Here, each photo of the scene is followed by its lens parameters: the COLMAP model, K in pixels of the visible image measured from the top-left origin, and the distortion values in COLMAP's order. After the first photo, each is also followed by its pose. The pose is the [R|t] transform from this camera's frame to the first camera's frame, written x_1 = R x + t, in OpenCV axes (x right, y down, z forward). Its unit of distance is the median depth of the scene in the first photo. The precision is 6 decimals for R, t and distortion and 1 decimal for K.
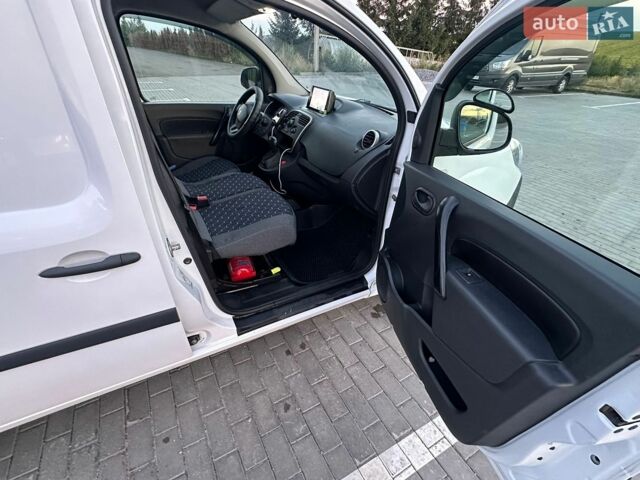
lens RADIAL K [[309.1, 0, 320.0], [0, 309.1, 240.0], [0, 0, 1]] dist [-0.000714, -0.000383]
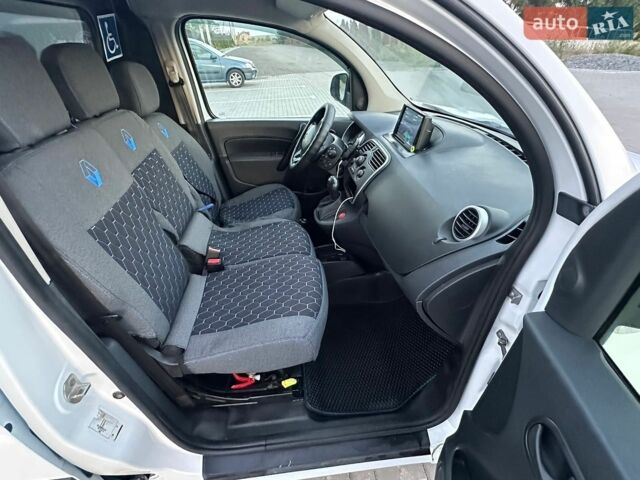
lens RADIAL K [[309.1, 0, 320.0], [0, 309.1, 240.0], [0, 0, 1]] dist [-0.000714, -0.000383]
pose [[0.921726, 0.164681, -0.351144, 0.100678], [-0.157510, 0.986296, 0.049104, -0.241388], [0.354418, 0.010048, 0.935033, 0.353215]]
